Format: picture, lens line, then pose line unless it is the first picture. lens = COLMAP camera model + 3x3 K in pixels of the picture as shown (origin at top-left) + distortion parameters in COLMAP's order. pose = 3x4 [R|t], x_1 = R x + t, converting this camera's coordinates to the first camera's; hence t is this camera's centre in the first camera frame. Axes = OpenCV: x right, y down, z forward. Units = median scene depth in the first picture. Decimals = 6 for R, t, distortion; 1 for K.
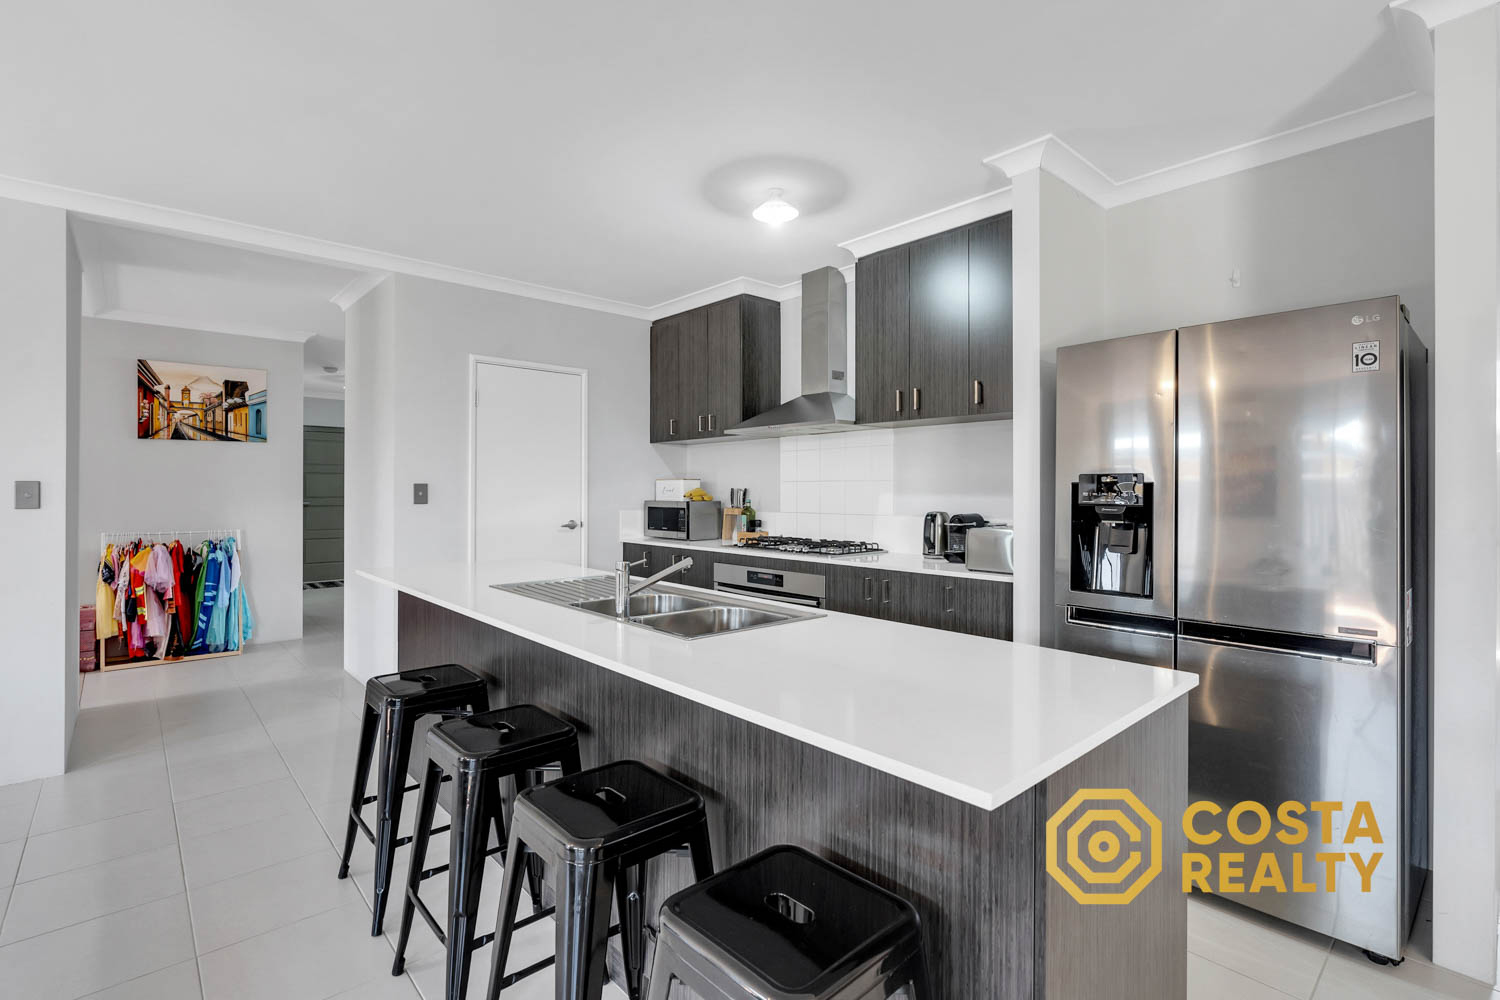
lens RADIAL K [[699.6, 0, 749.2], [0, 699.6, 488.5], [0, 0, 1]] dist [-0.016021, -0.000258]
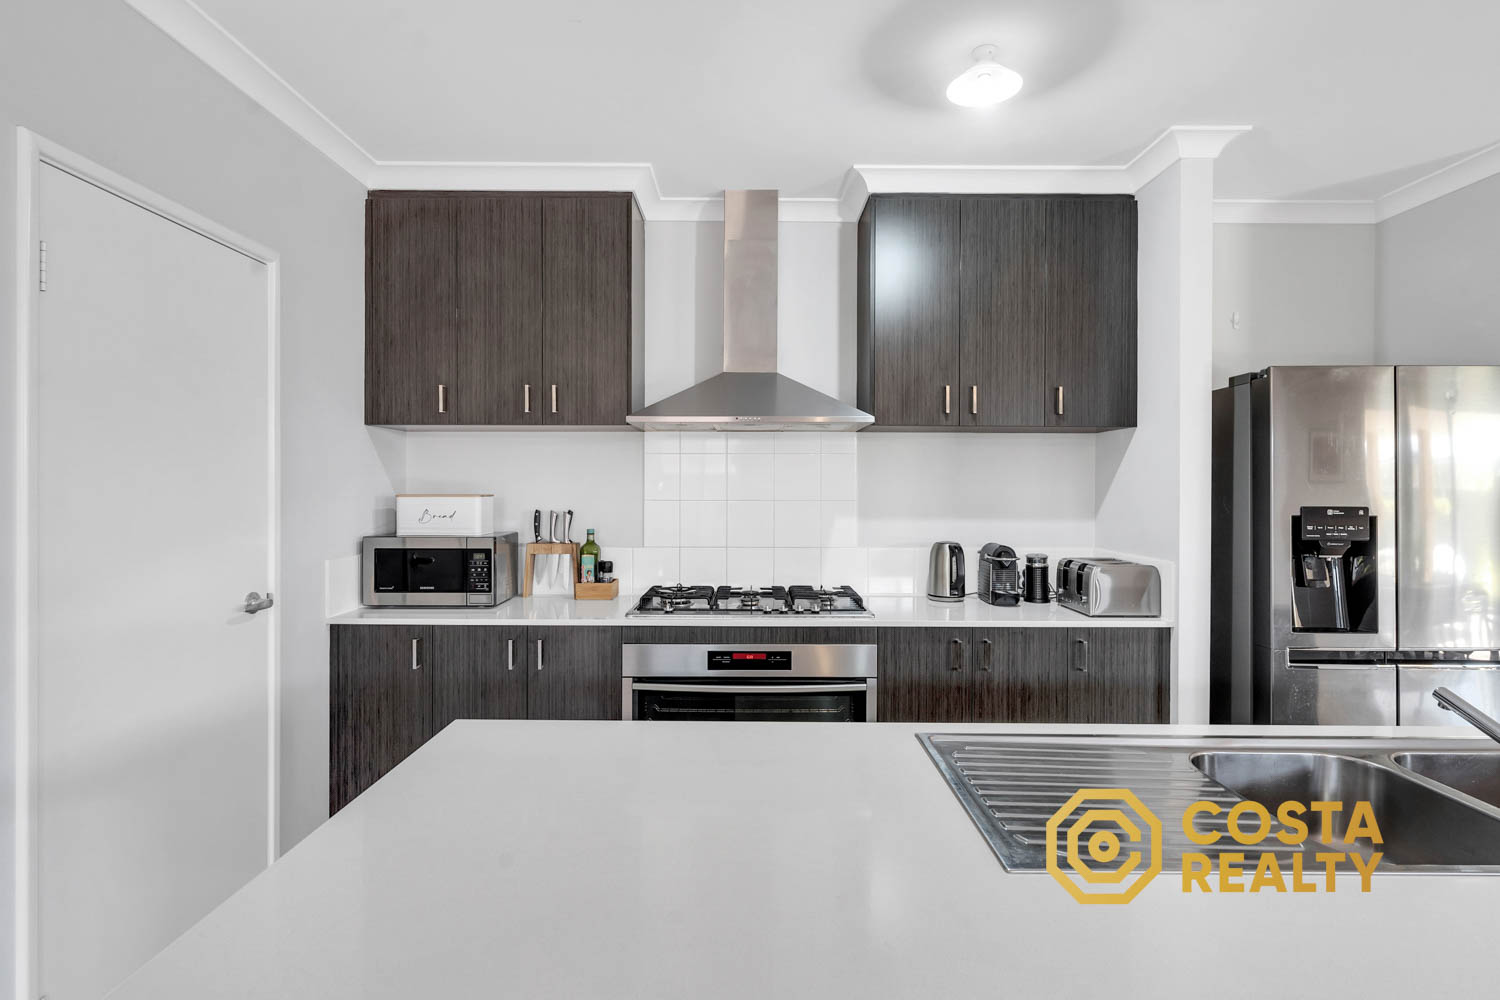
lens RADIAL K [[734.5, 0, 752.6], [0, 734.5, 490.2], [0, 0, 1]] dist [-0.000032, -0.000566]
pose [[0.670453, 0.000132, 0.741952, -0.387909], [-0.005547, 0.999973, 0.004835, -0.022629], [-0.741931, -0.007357, 0.670436, 0.465635]]
